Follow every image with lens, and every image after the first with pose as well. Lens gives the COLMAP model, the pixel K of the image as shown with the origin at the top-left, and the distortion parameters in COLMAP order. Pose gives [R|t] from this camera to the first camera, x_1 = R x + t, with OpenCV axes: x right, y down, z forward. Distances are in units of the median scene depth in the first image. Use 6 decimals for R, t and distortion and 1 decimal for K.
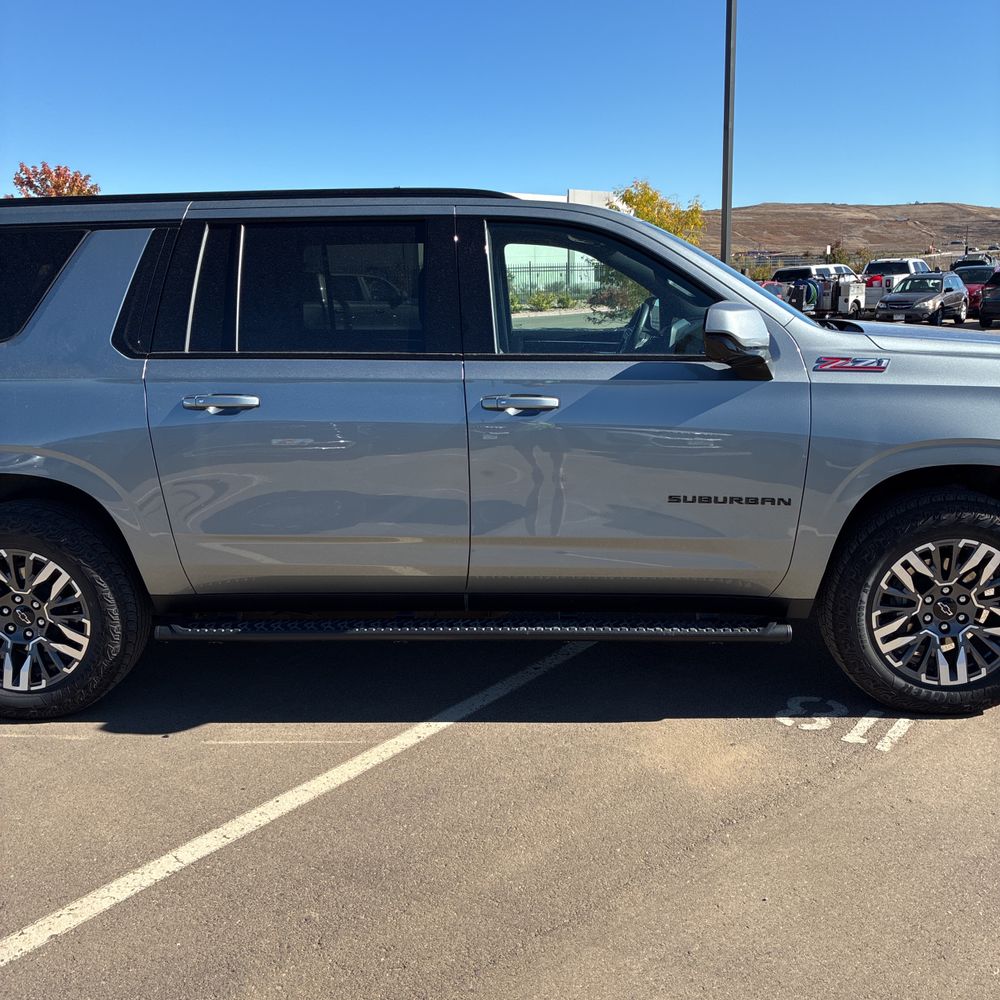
lens RADIAL K [[1009.6, 0, 513.5], [0, 1009.6, 497.1], [0, 0, 1]] dist [0.010605, 0.014526]
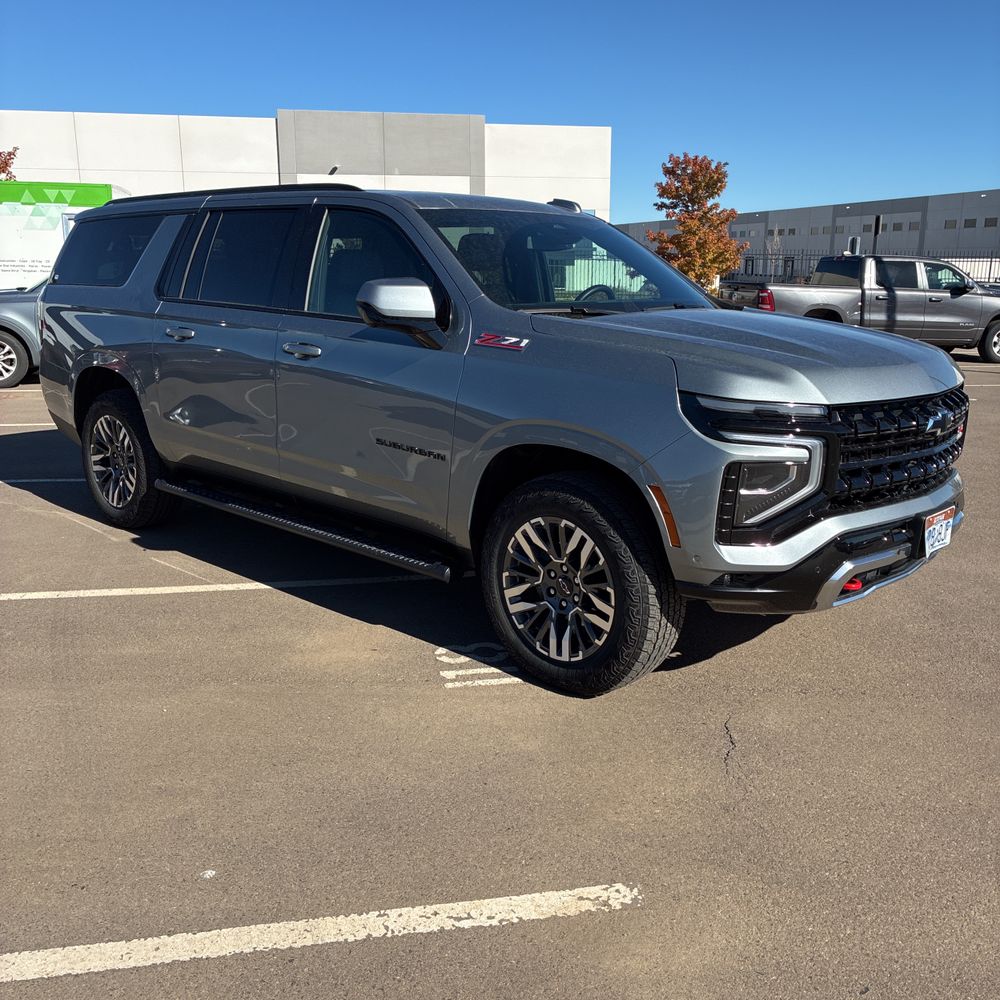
lens RADIAL K [[1009.6, 0, 513.5], [0, 1009.6, 497.1], [0, 0, 1]] dist [0.010605, 0.014526]
pose [[0.762772, 0.176689, -0.622061, 1.014257], [-0.166322, 0.983191, 0.075320, -0.048461], [0.624913, 0.046010, 0.779338, 0.159477]]
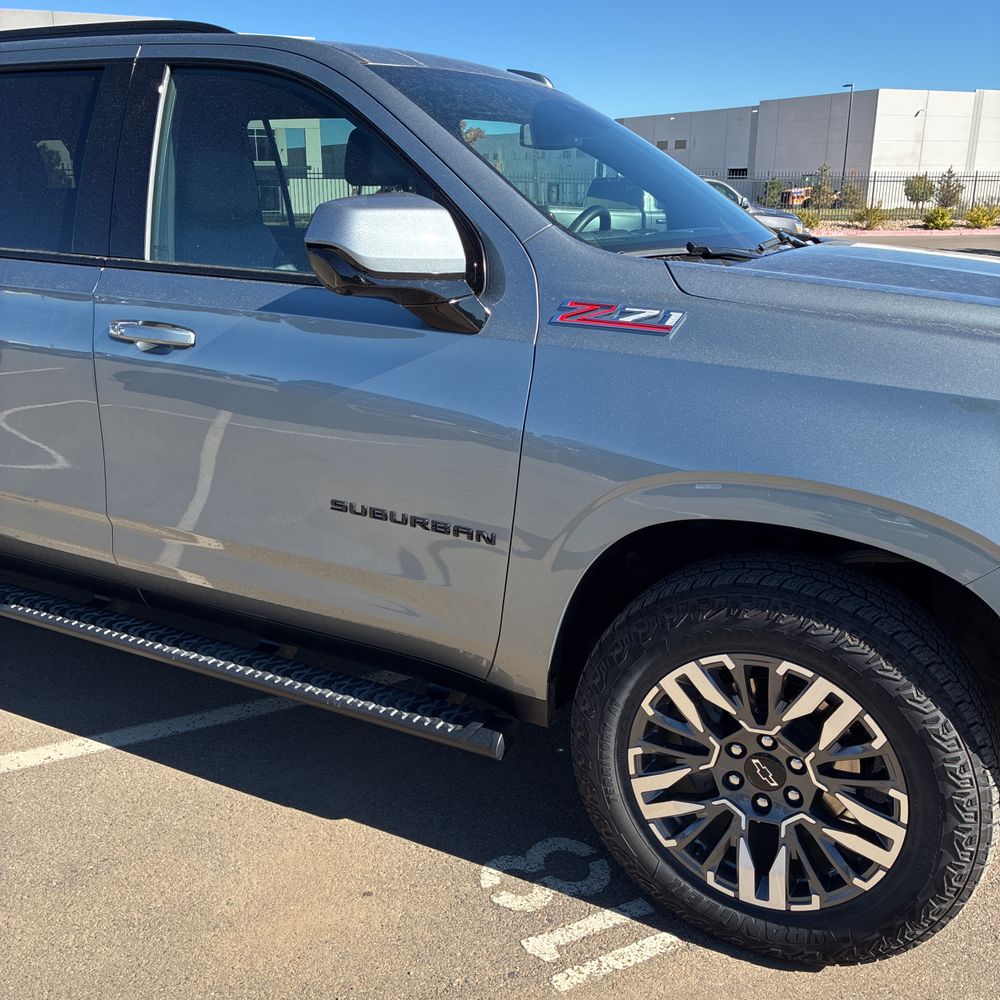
lens RADIAL K [[1012.0, 0, 500.0], [0, 1012.0, 500.0], [0, 0, 1]] dist [0.015213, 0.003498]
pose [[0.904924, 0.149065, -0.398612, 0.495368], [-0.113824, 0.987302, 0.110808, -0.082698], [0.410068, -0.054901, 0.910401, 0.442307]]
